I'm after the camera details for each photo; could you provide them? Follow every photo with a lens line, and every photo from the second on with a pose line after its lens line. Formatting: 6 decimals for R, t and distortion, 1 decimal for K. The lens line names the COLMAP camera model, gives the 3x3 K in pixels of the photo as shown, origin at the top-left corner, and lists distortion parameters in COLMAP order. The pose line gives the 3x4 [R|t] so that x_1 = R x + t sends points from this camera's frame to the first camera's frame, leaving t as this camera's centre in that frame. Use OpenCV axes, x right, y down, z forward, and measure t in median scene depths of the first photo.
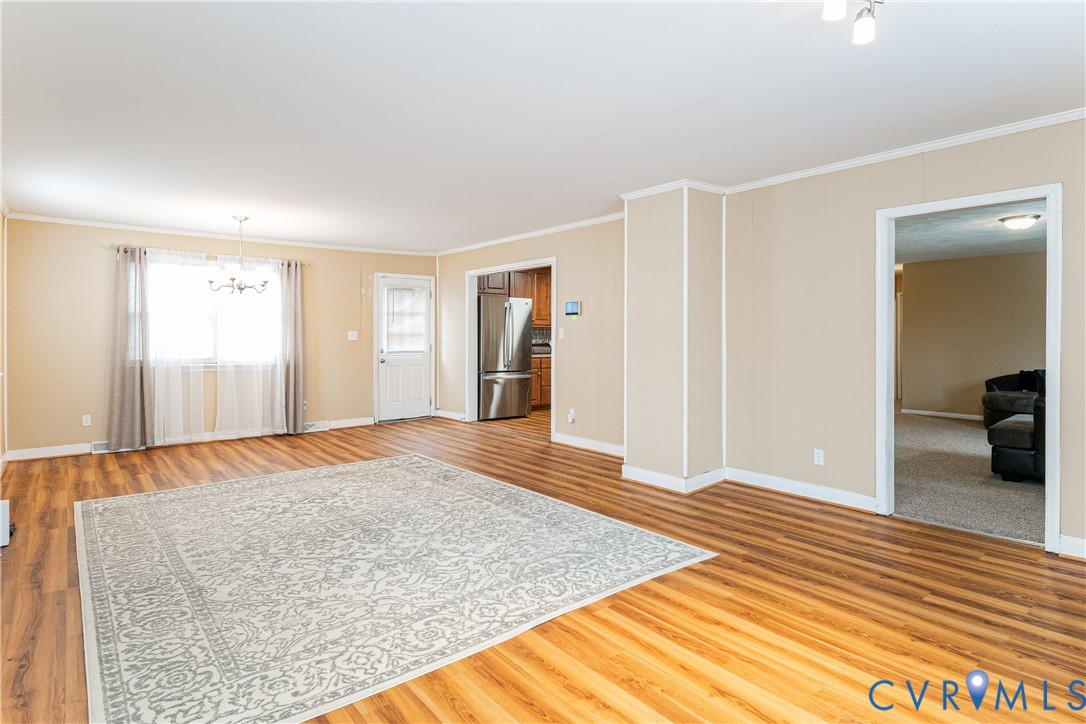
lens RADIAL K [[589.4, 0, 554.7], [0, 589.4, 341.1], [0, 0, 1]] dist [0.021564, -0.018257]
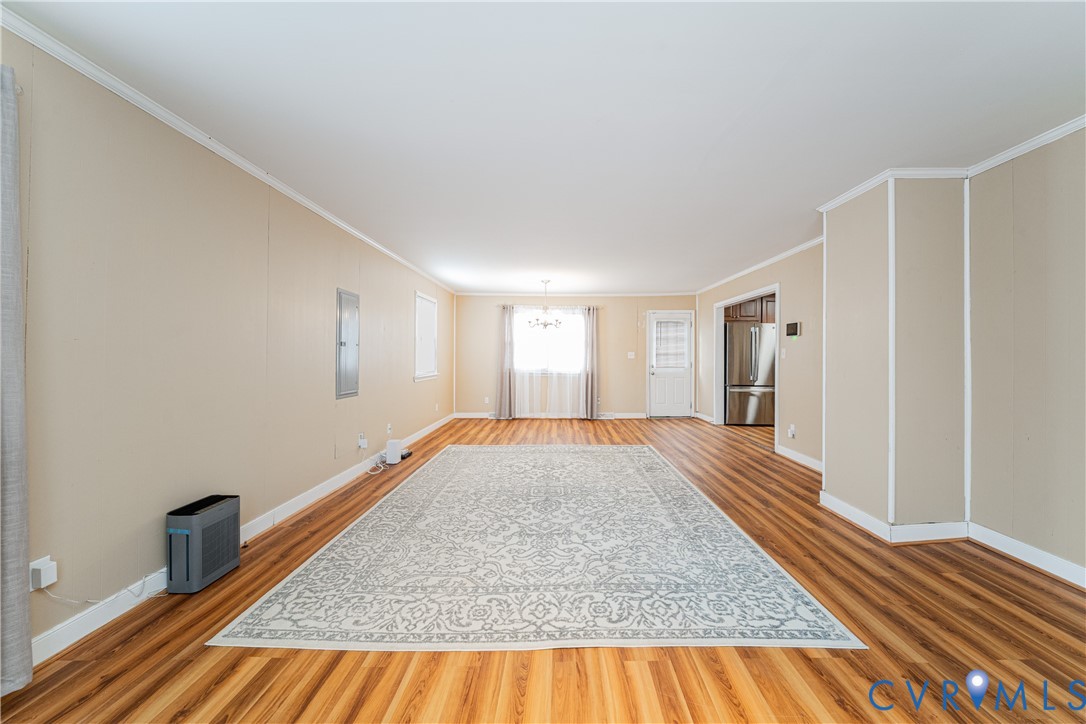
lens RADIAL K [[387.1, 0, 558.9], [0, 387.1, 355.8], [0, 0, 1]] dist [0.010077, -0.010008]
pose [[0.773336, 0.003123, -0.633989, 0.238351], [-0.009765, 0.999928, -0.006986, 0.000695], [0.633922, 0.011594, 0.773310, 0.315971]]
